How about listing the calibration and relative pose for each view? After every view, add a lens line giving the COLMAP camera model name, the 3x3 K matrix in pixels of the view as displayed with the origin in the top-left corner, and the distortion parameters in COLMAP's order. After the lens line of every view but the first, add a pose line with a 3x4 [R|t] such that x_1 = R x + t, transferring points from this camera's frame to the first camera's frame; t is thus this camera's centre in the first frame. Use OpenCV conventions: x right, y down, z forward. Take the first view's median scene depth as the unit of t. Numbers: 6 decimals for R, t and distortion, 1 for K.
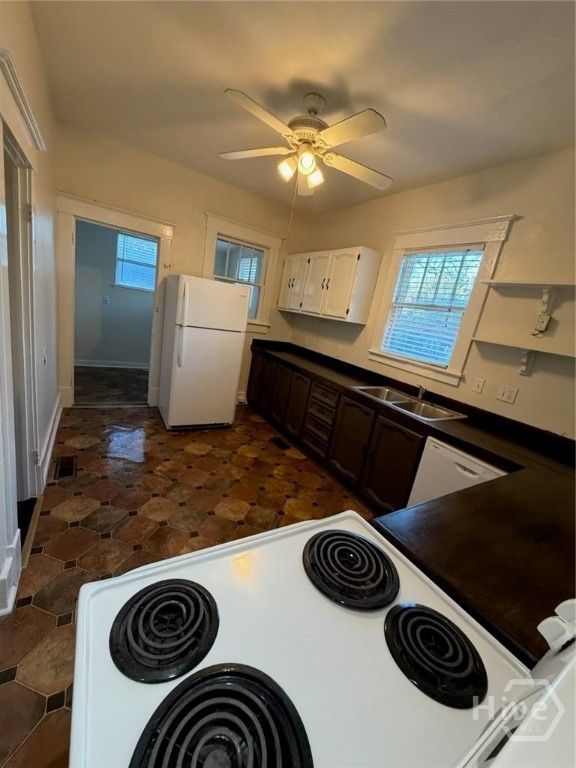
lens RADIAL K [[305.5, 0, 280.3], [0, 305.5, 380.5], [0, 0, 1]] dist [-0.000351, -0.000642]
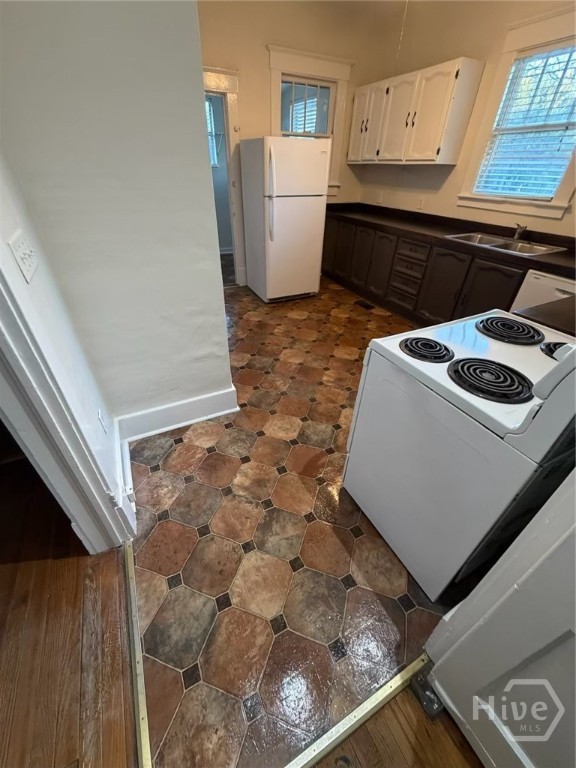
lens RADIAL K [[305.5, 0, 283.9], [0, 305.5, 379.1], [0, 0, 1]] dist [-0.000351, -0.000642]
pose [[0.986915, -0.080053, -0.139968, -0.169662], [0.125441, 0.926593, 0.354528, 0.028603], [0.101312, -0.367446, 0.924510, -0.162820]]
